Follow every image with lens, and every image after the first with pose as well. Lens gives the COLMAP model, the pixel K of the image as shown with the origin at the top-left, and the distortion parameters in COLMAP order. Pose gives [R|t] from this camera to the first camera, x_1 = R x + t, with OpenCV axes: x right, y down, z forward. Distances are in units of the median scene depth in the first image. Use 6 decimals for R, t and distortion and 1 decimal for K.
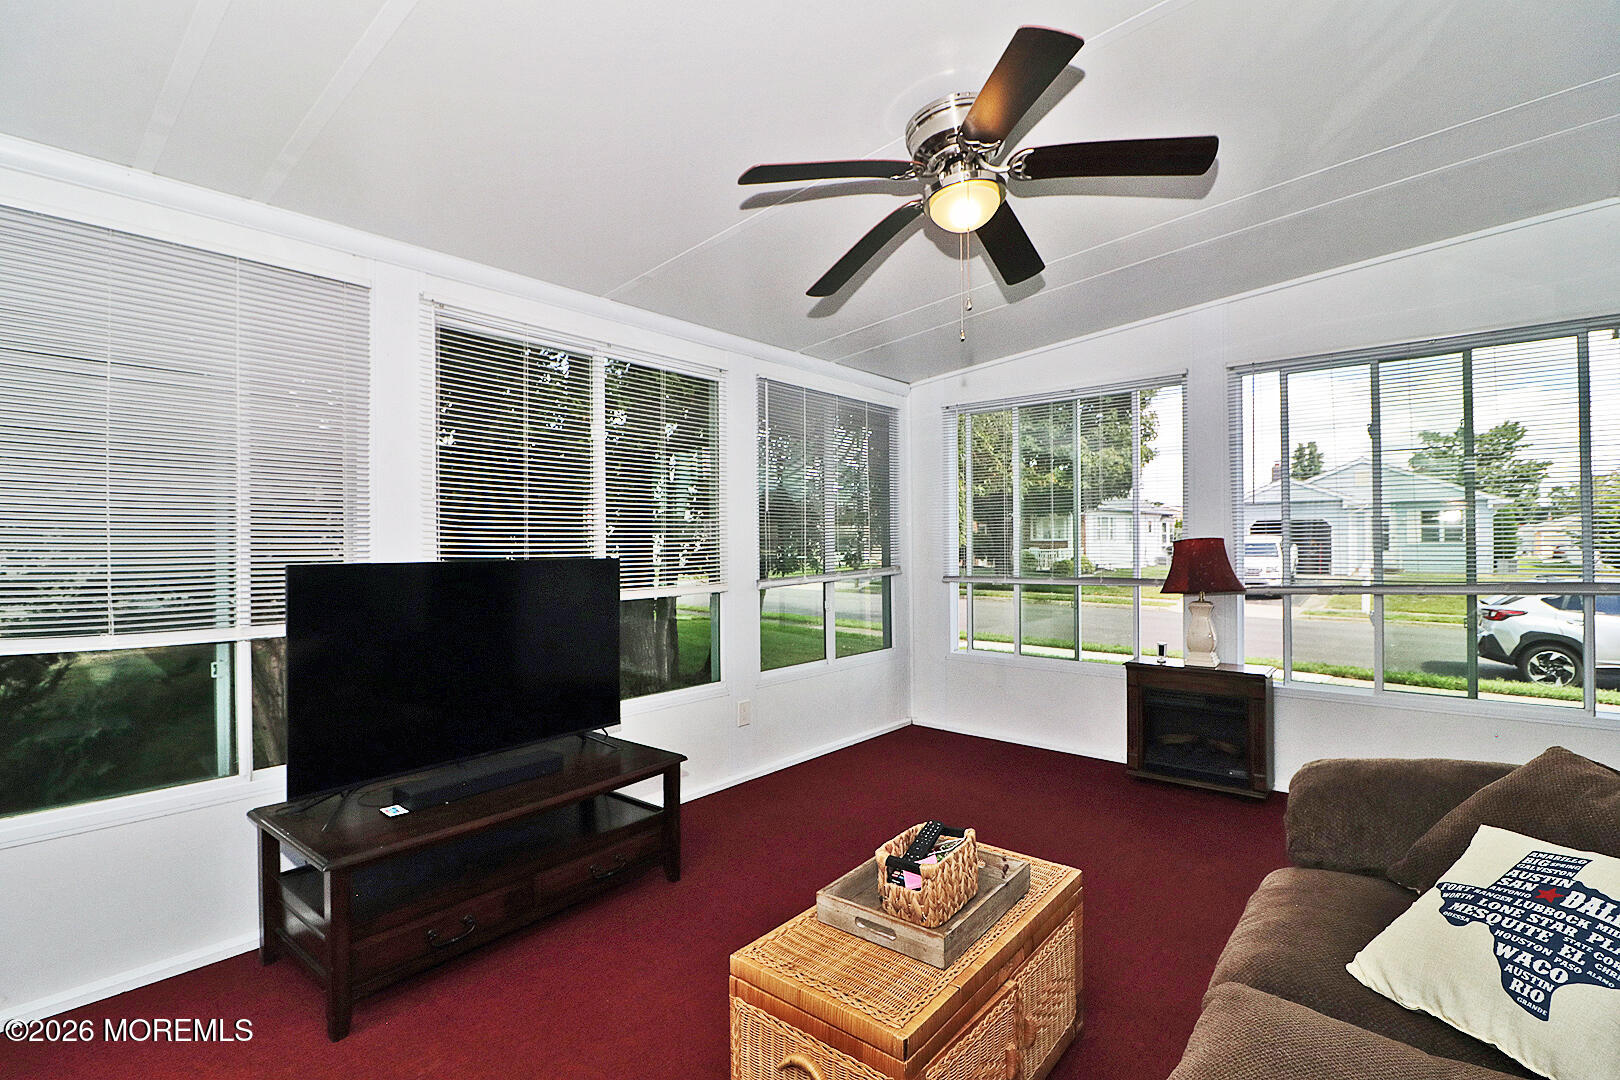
lens RADIAL K [[747.9, 0, 813.0], [0, 747.9, 541.5], [0, 0, 1]] dist [0.000286, -0.015089]
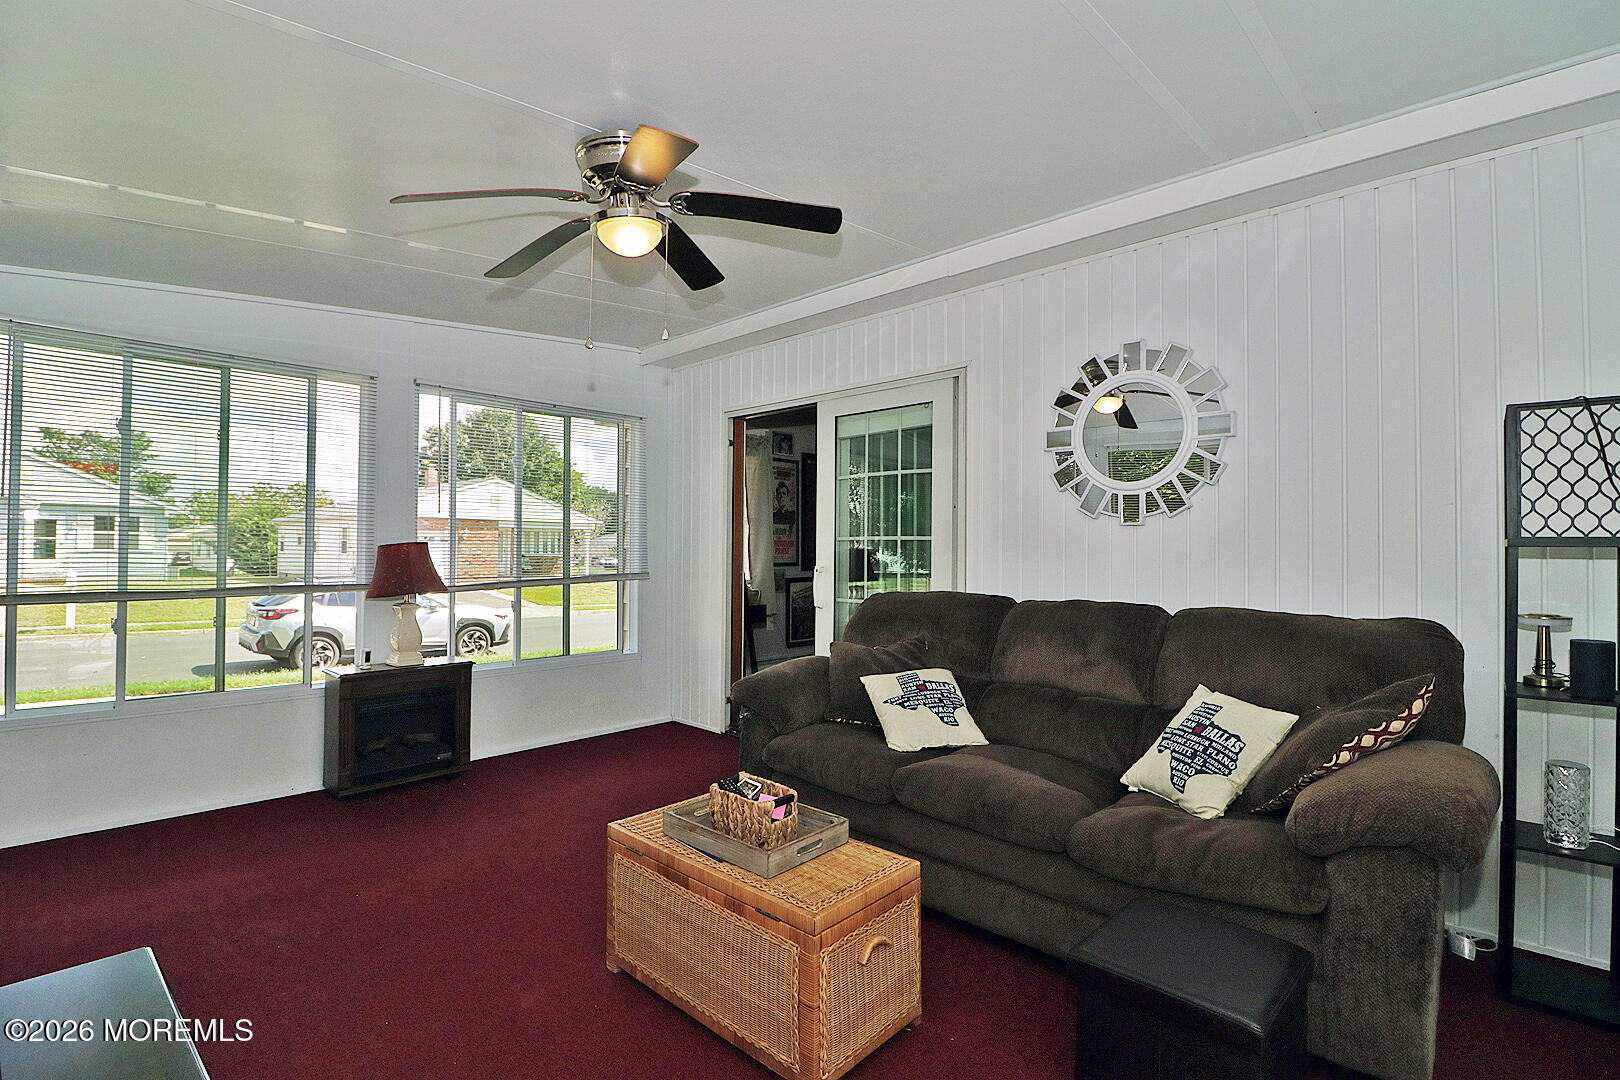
lens RADIAL K [[747.9, 0, 813.0], [0, 747.9, 541.5], [0, 0, 1]] dist [0.000286, -0.015089]
pose [[0.053887, 0.016764, 0.998406, -0.411806], [-0.005869, 0.999847, -0.016472, 0.007045], [-0.998530, -0.004972, 0.053977, 0.322007]]
